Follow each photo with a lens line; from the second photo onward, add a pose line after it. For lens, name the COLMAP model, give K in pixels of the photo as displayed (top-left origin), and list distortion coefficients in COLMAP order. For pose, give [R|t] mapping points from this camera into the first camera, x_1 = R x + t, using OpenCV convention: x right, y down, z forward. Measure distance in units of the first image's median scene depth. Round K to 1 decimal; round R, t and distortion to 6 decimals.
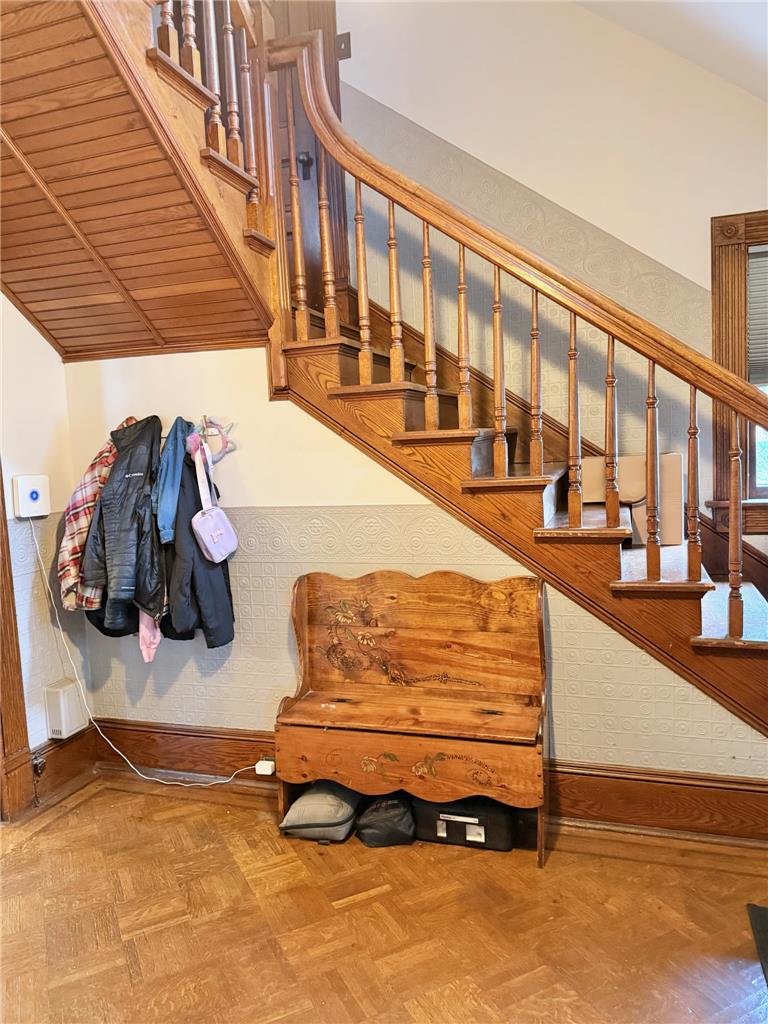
lens RADIAL K [[698.5, 0, 384.2], [0, 698.5, 501.9], [0, 0, 1]] dist [0.104741, -0.167356]
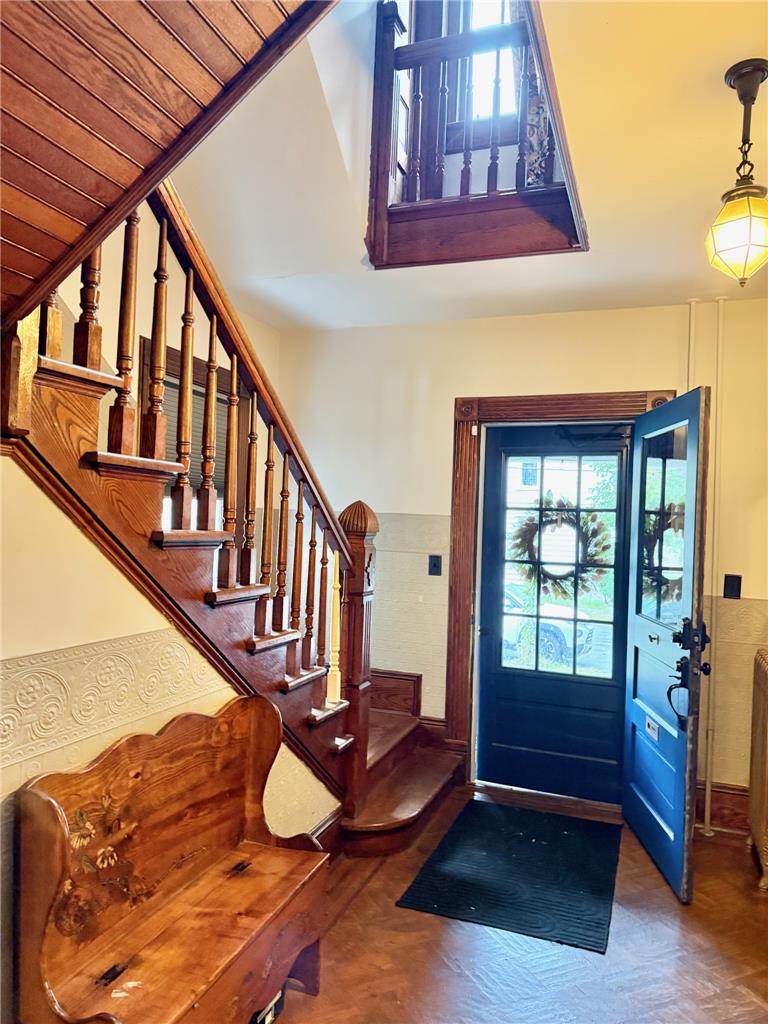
lens RADIAL K [[721.4, 0, 384.0], [0, 721.4, 512.0], [0, 0, 1]] dist [-0.001084, -0.002768]
pose [[0.037265, 0.064637, 0.997213, -0.717865], [0.048236, 0.996626, -0.066401, -0.059410], [-0.998141, 0.050576, 0.034021, 0.764178]]
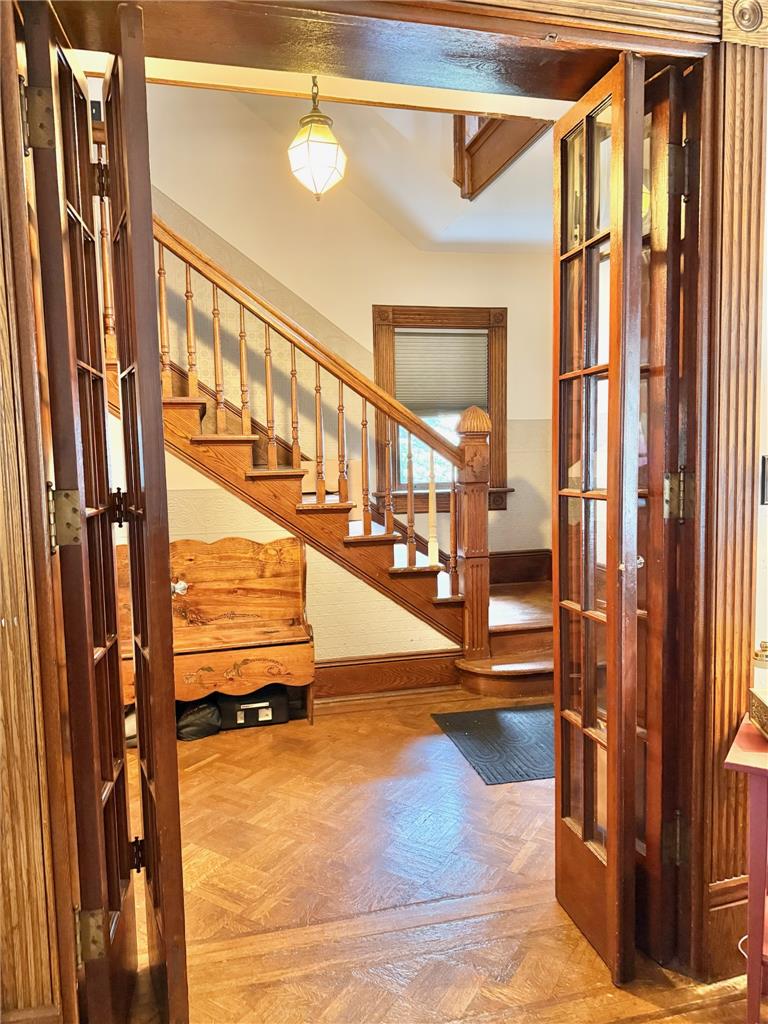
lens RADIAL K [[698.5, 0, 384.2], [0, 698.5, 501.9], [0, 0, 1]] dist [0.104741, -0.167356]
pose [[0.844508, -0.006901, 0.535498, -0.410285], [0.023785, 0.999414, -0.024632, 0.072469], [-0.535014, 0.033539, 0.844177, -0.337003]]
